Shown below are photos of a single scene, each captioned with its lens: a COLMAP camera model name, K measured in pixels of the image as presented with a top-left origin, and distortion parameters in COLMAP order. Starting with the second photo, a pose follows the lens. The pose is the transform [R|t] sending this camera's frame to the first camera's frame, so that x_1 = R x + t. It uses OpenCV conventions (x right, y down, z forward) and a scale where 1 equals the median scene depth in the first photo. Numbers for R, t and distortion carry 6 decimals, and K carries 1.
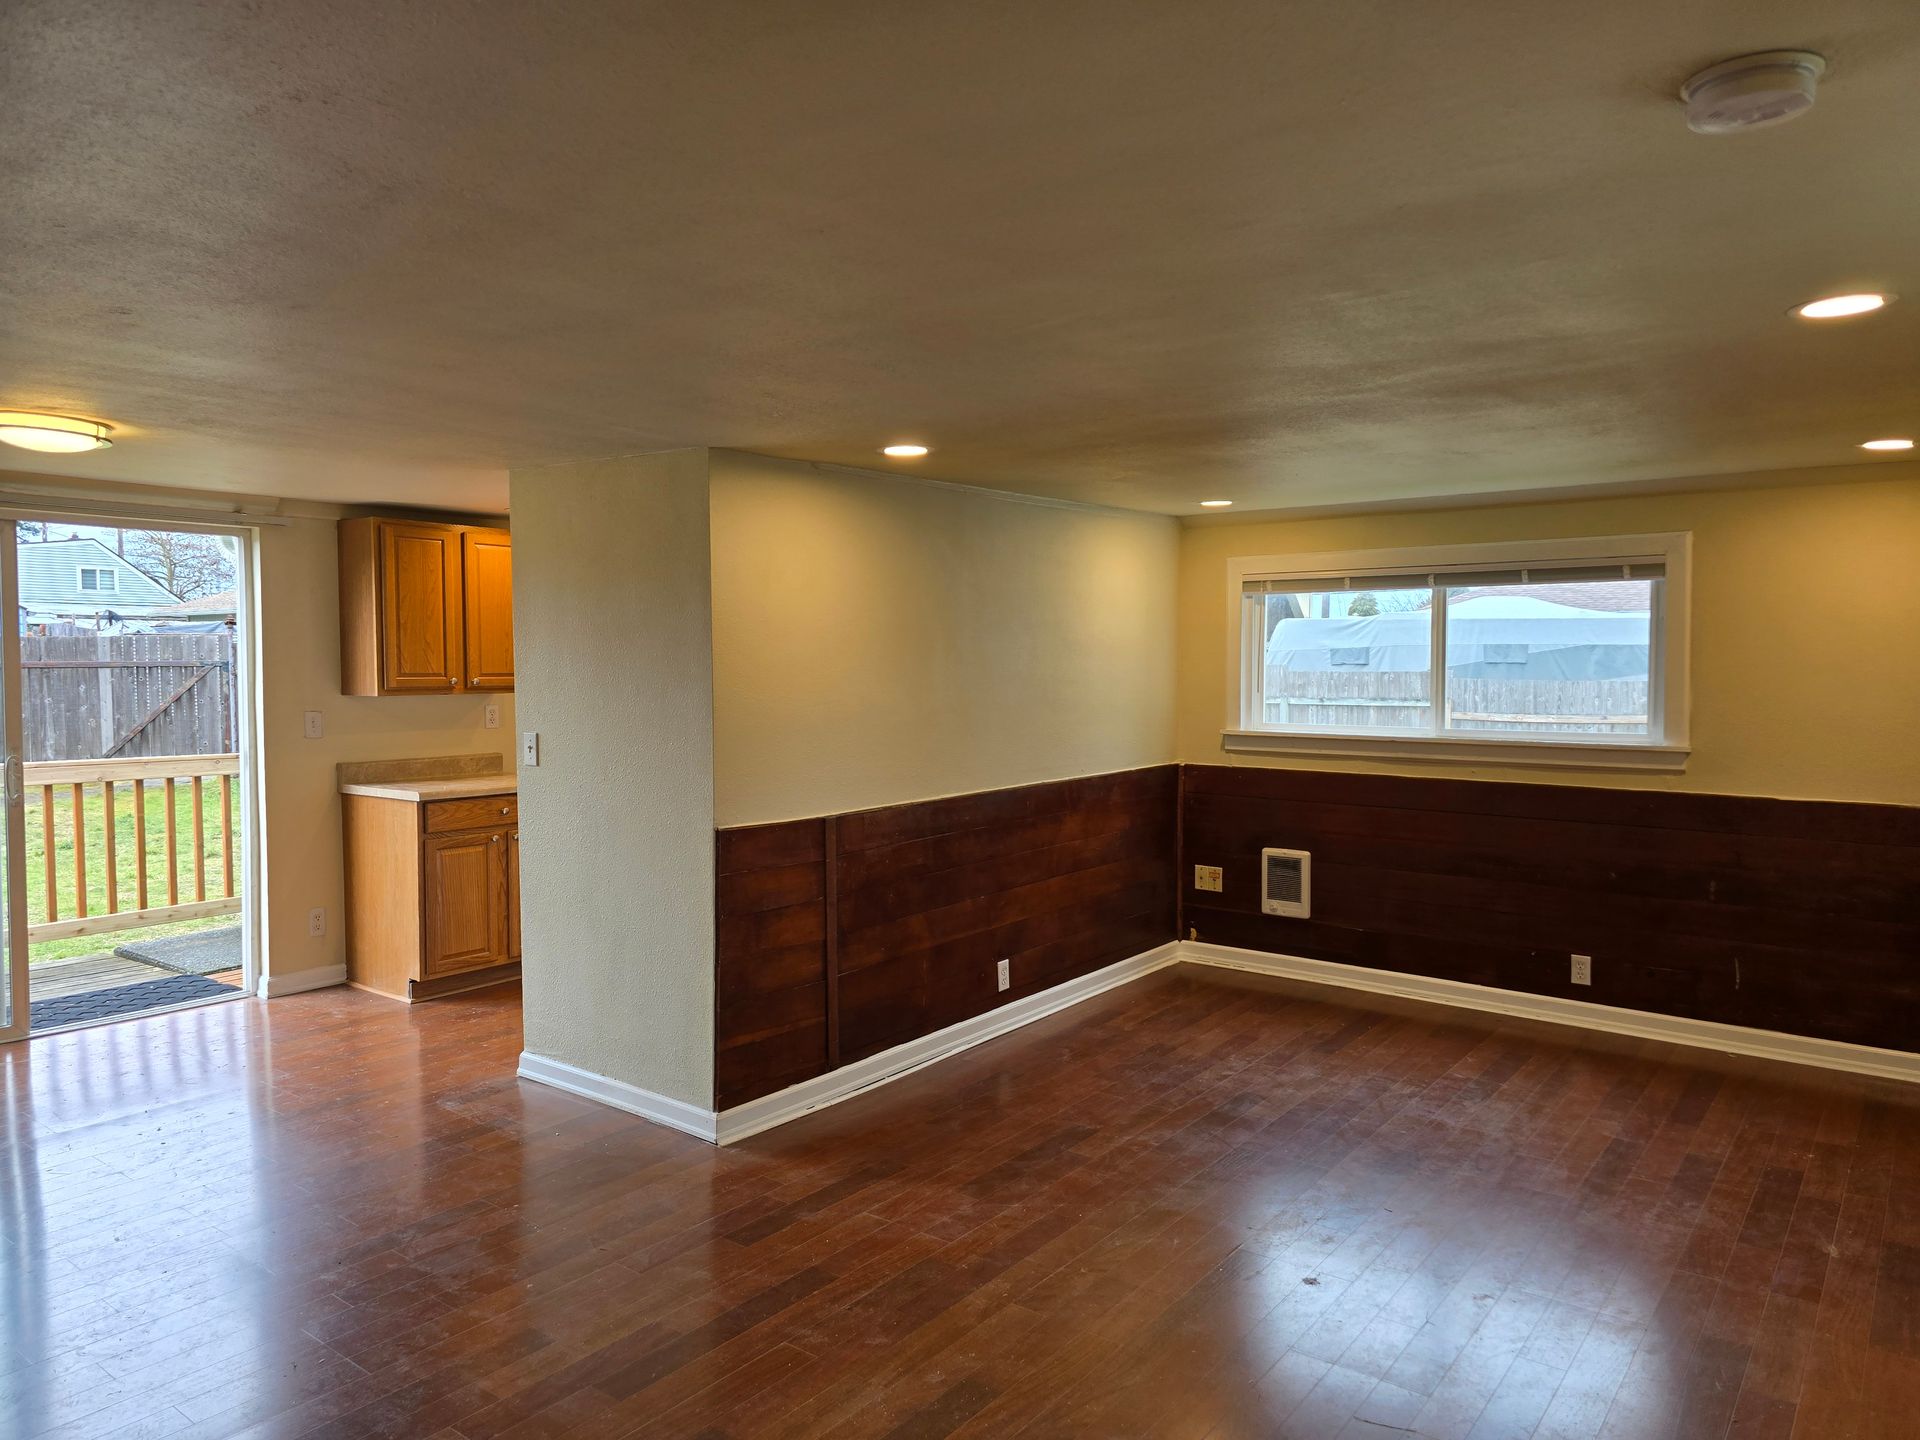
lens RADIAL K [[1282.8, 0, 972.4], [0, 1282.8, 720.8], [0, 0, 1]] dist [0.072869, -0.073352]
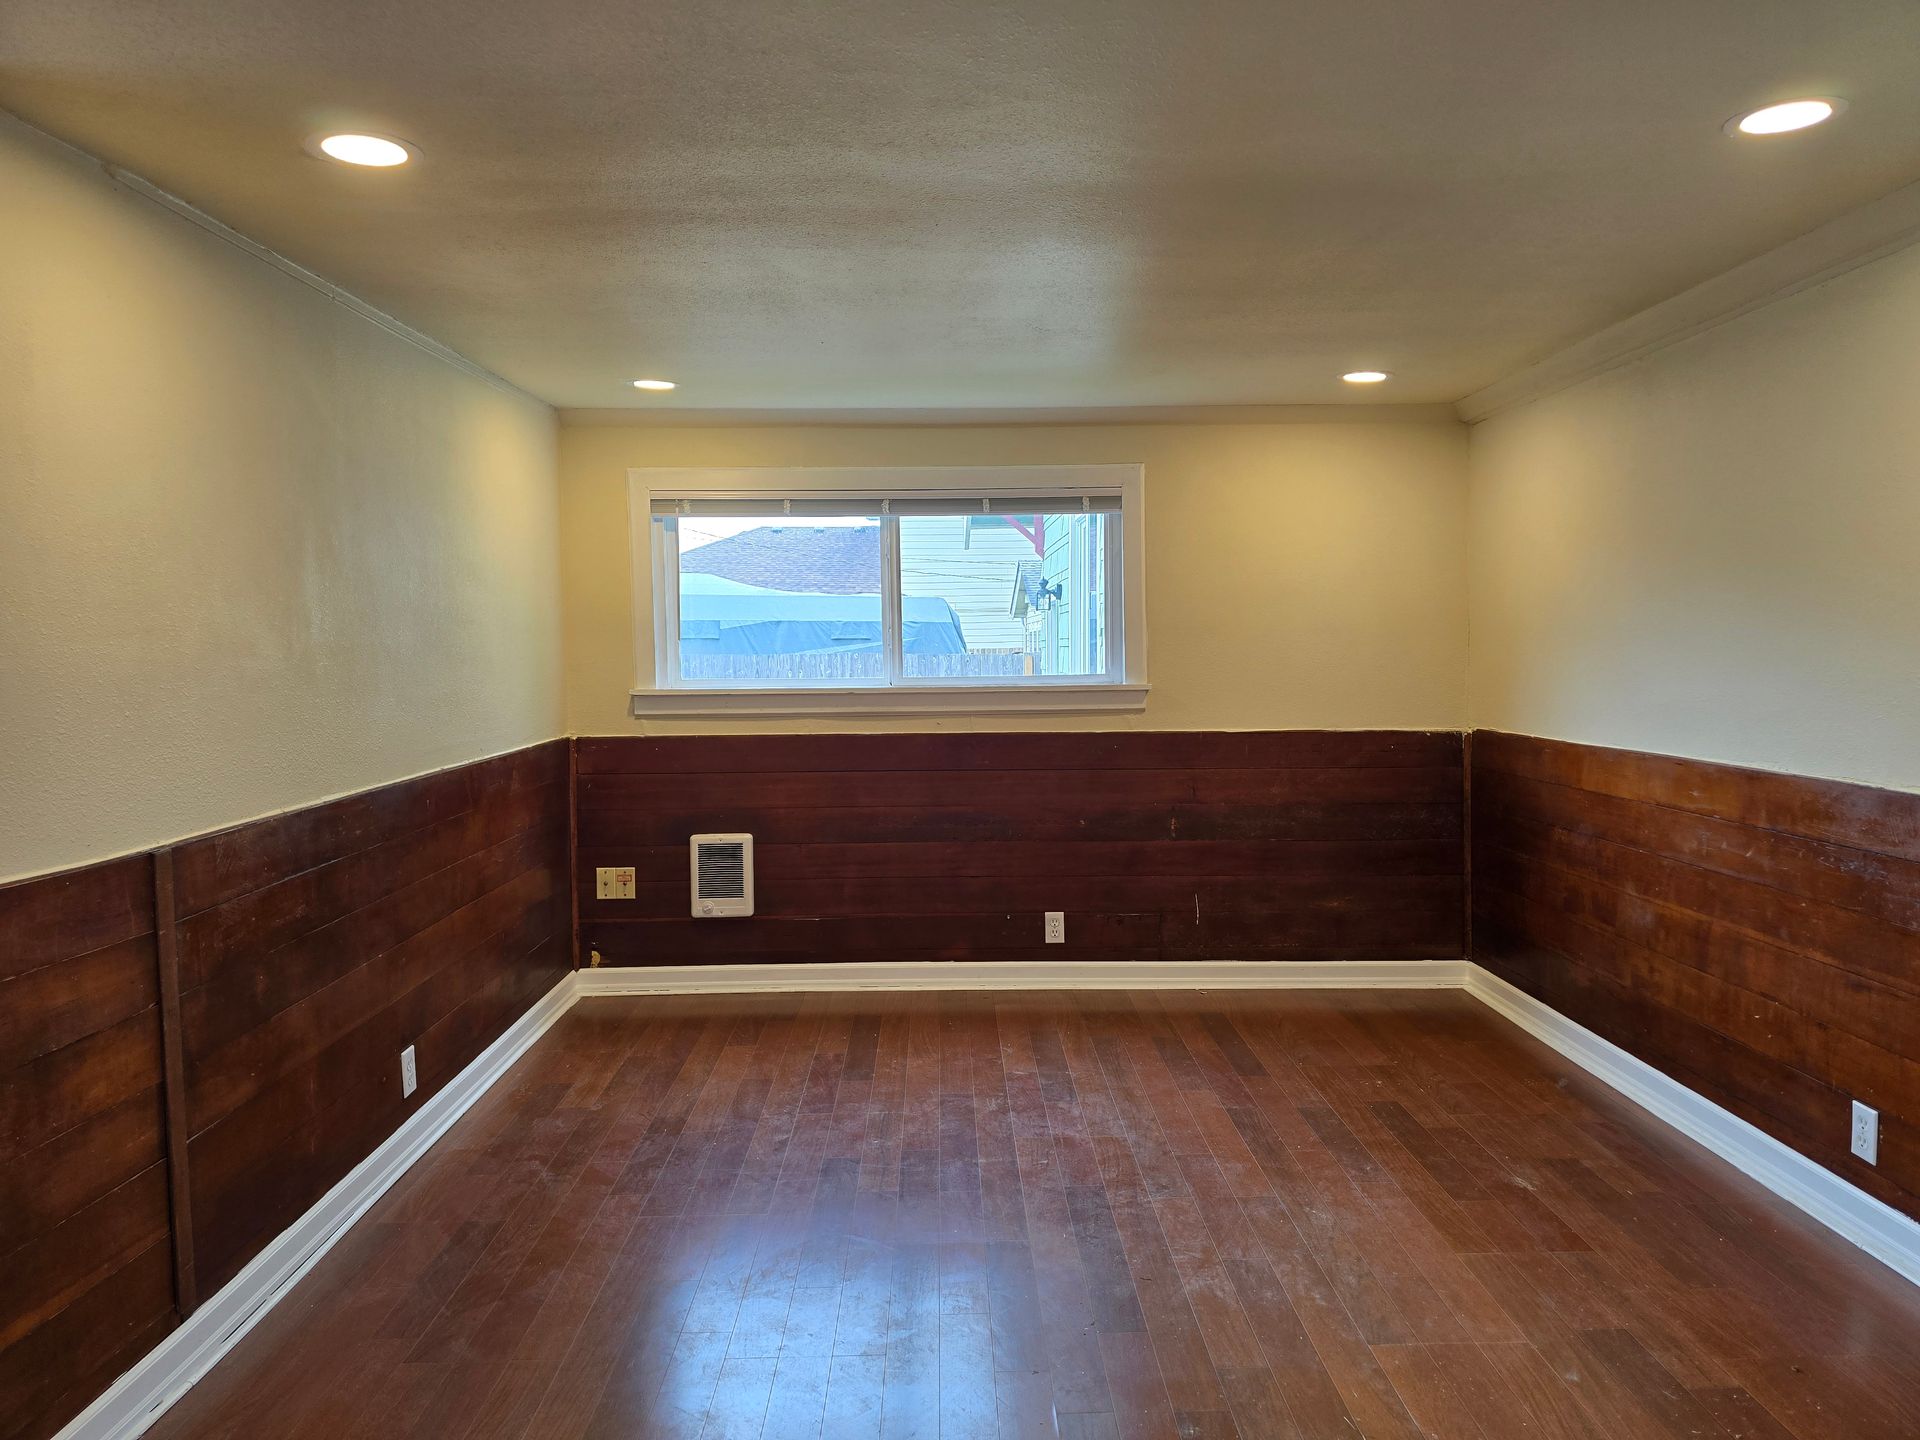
lens RADIAL K [[1282.8, 0, 957.9], [0, 1282.8, 702.3], [0, 0, 1]] dist [0.072869, -0.073352]
pose [[0.789445, -0.036668, 0.612725, -0.151006], [0.040165, 0.999161, 0.008045, 0.019359], [-0.612506, 0.018259, 0.790255, 0.314216]]
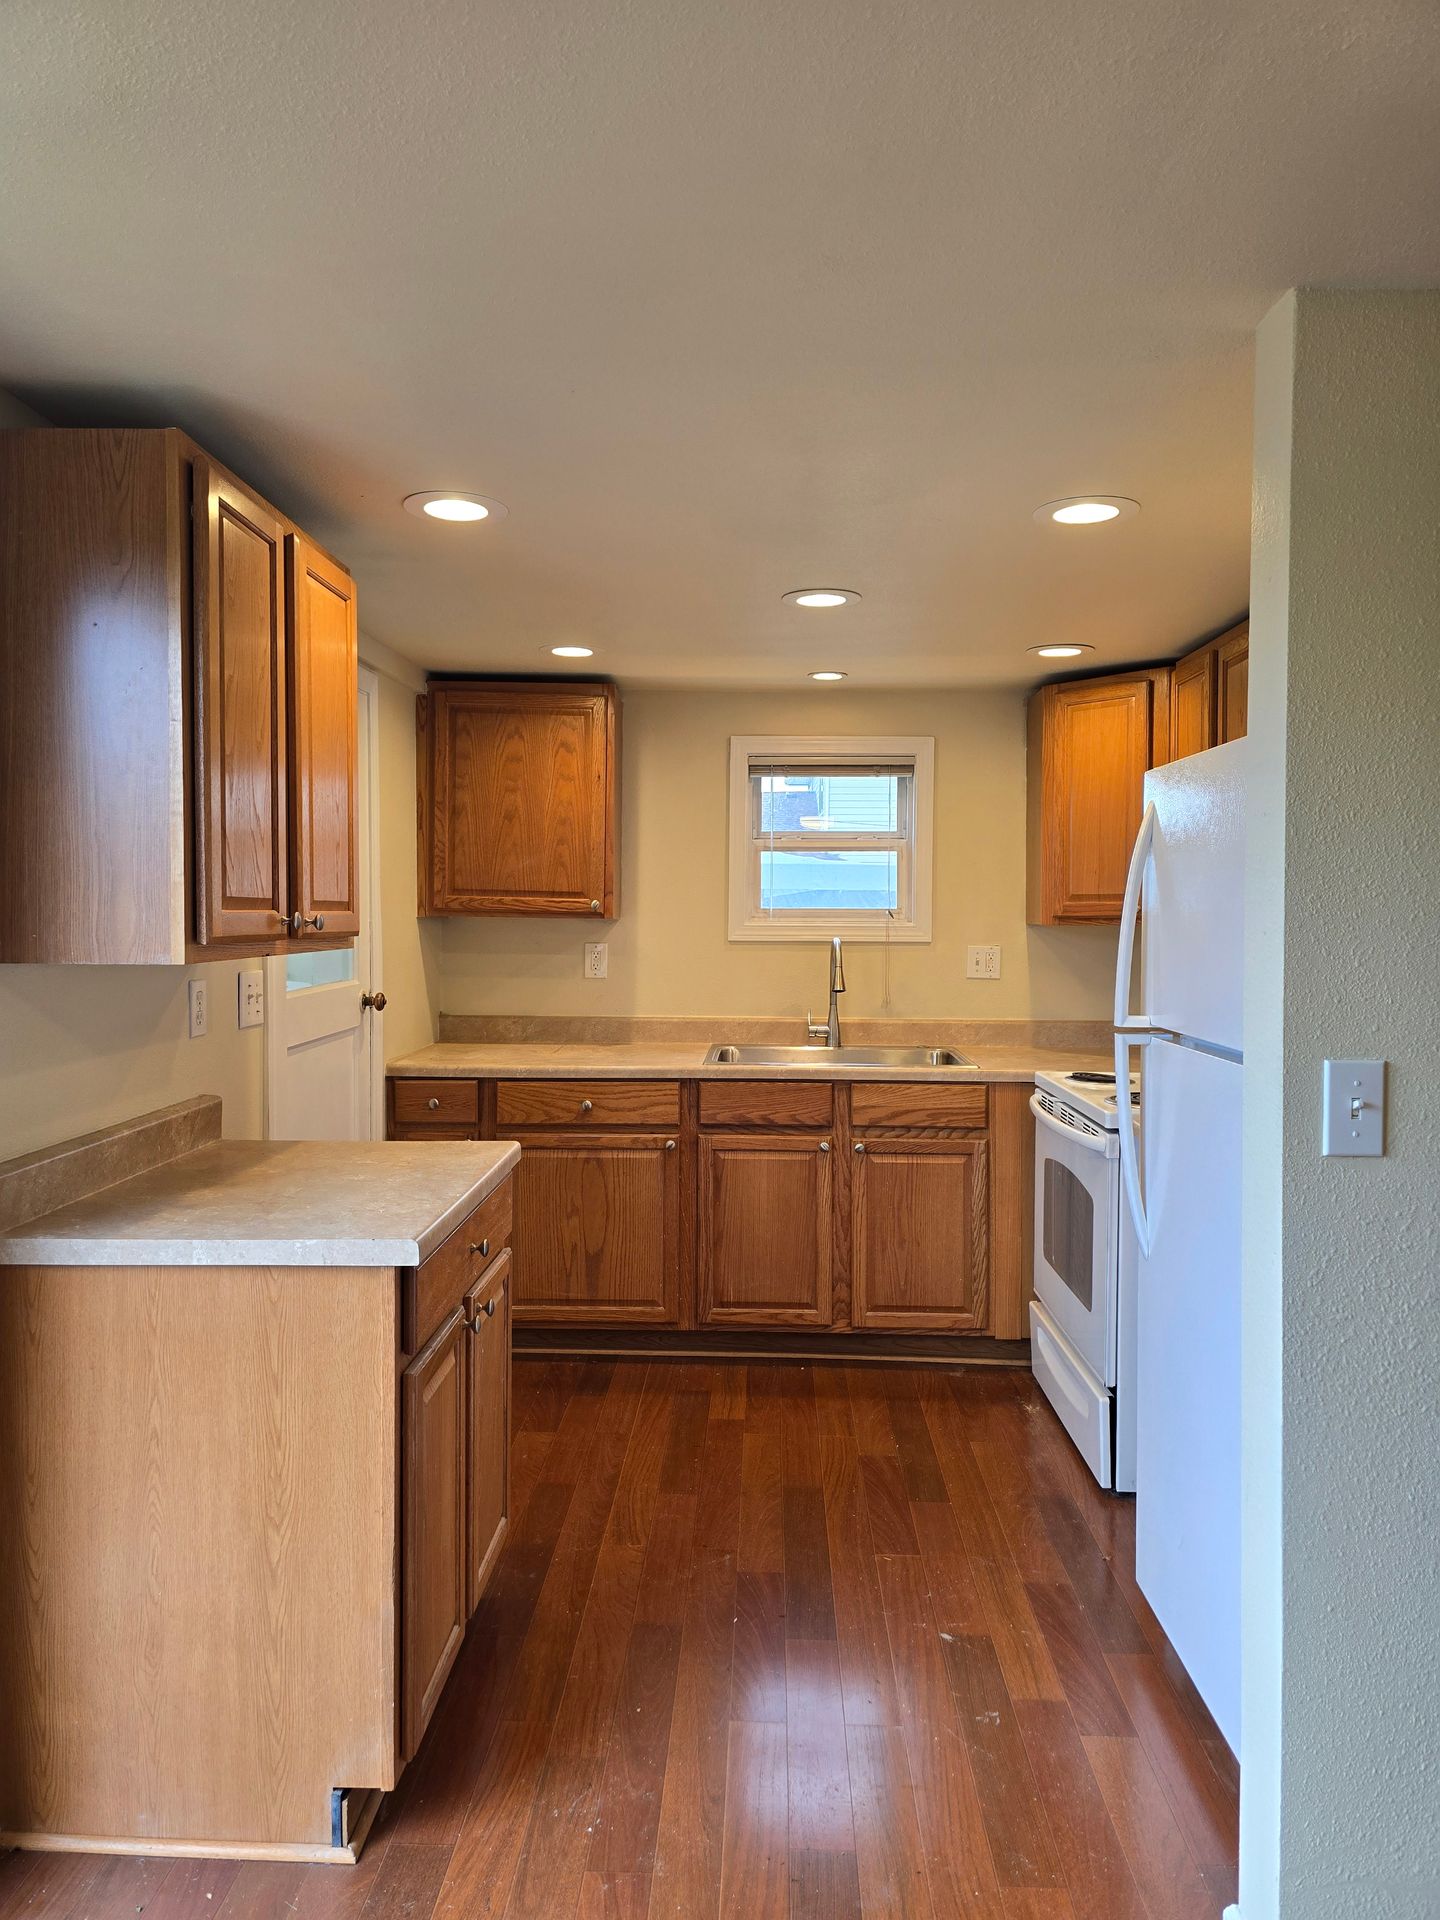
lens RADIAL K [[1282.8, 0, 729.3], [0, 1282.8, 932.7], [0, 0, 1]] dist [0.072869, -0.073352]
pose [[0.816969, -0.006402, 0.576646, -0.591710], [0.021522, 0.999580, -0.019395, -0.019405], [-0.576280, 0.028256, 0.816764, 0.708038]]
